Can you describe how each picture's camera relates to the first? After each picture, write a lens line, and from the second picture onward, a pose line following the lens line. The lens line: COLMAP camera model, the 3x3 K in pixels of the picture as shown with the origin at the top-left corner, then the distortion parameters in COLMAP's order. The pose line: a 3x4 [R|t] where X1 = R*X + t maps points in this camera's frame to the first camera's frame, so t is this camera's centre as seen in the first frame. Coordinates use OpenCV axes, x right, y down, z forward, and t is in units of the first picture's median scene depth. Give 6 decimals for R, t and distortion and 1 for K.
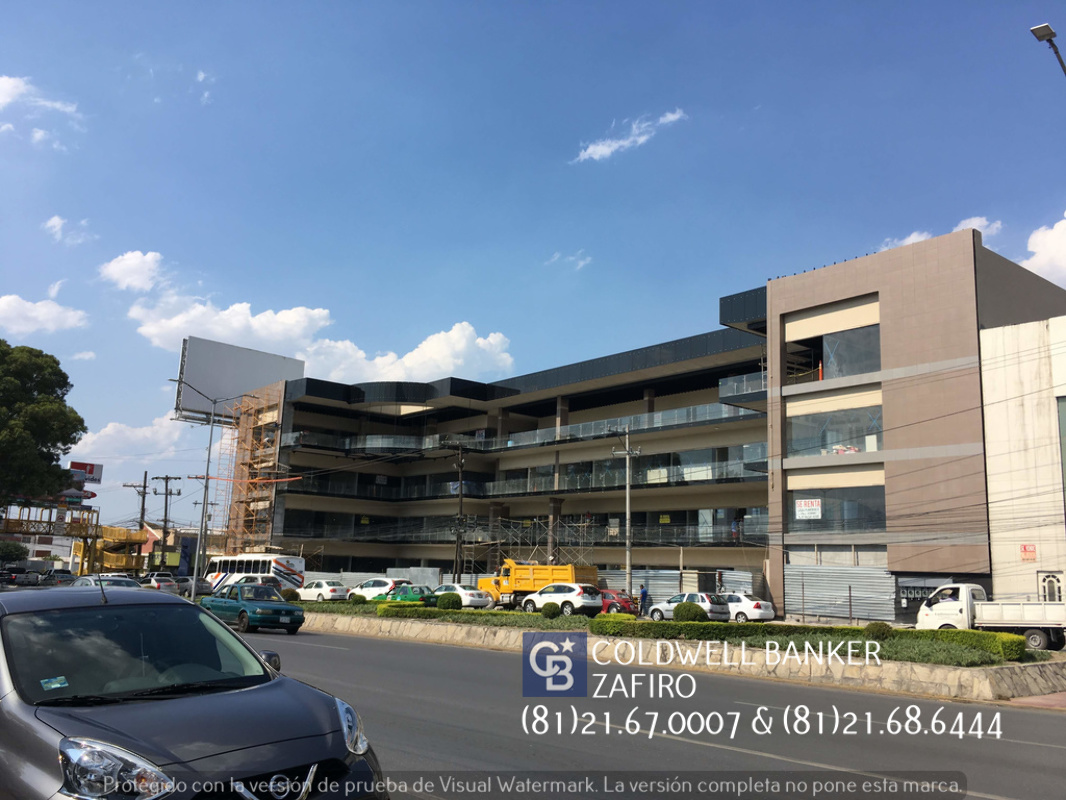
lens RADIAL K [[907.0, 0, 538.6], [0, 907.0, 401.3], [0, 0, 1]] dist [0.033482, -0.008328]
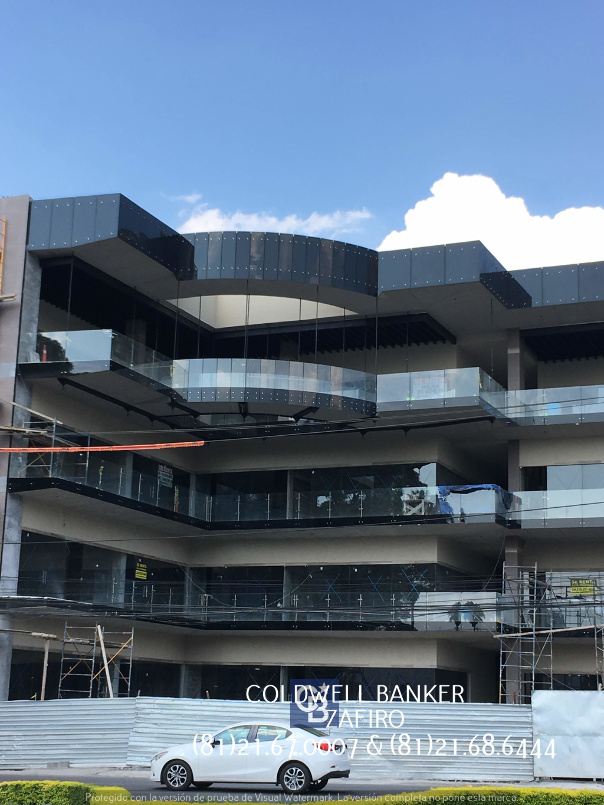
lens RADIAL K [[1336.5, 0, 302.0], [0, 1336.5, 402.5], [0, 0, 1]] dist [0.030364, 0.121148]
pose [[0.890488, 0.089807, 0.446056, -0.574194], [-0.079147, 0.995956, -0.042515, 0.107460], [-0.448071, 0.002555, 0.893994, 0.610693]]
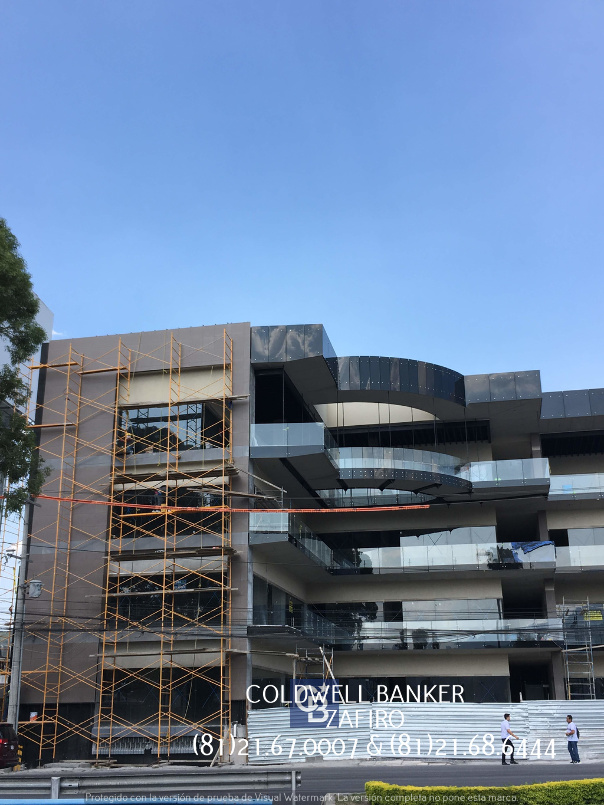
lens RADIAL K [[907.0, 0, 302.0], [0, 907.0, 402.5], [0, 0, 1]] dist [0.049654, -0.023784]
pose [[0.777809, 0.163226, 0.606935, -0.767660], [-0.080675, 0.983628, -0.161143, 0.139812], [-0.623301, 0.076374, 0.778244, 0.800171]]
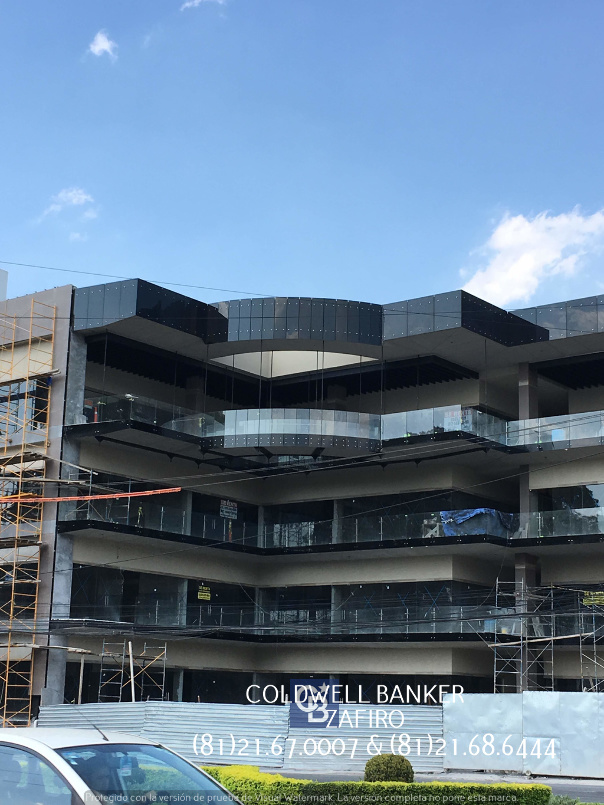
lens RADIAL K [[1336.5, 0, 302.0], [0, 1336.5, 402.5], [0, 0, 1]] dist [0.030364, 0.121148]
pose [[0.975221, 0.037562, 0.218019, -0.424726], [-0.031048, 0.998965, -0.033228, 0.075800], [-0.219042, 0.025635, 0.975379, 0.431456]]
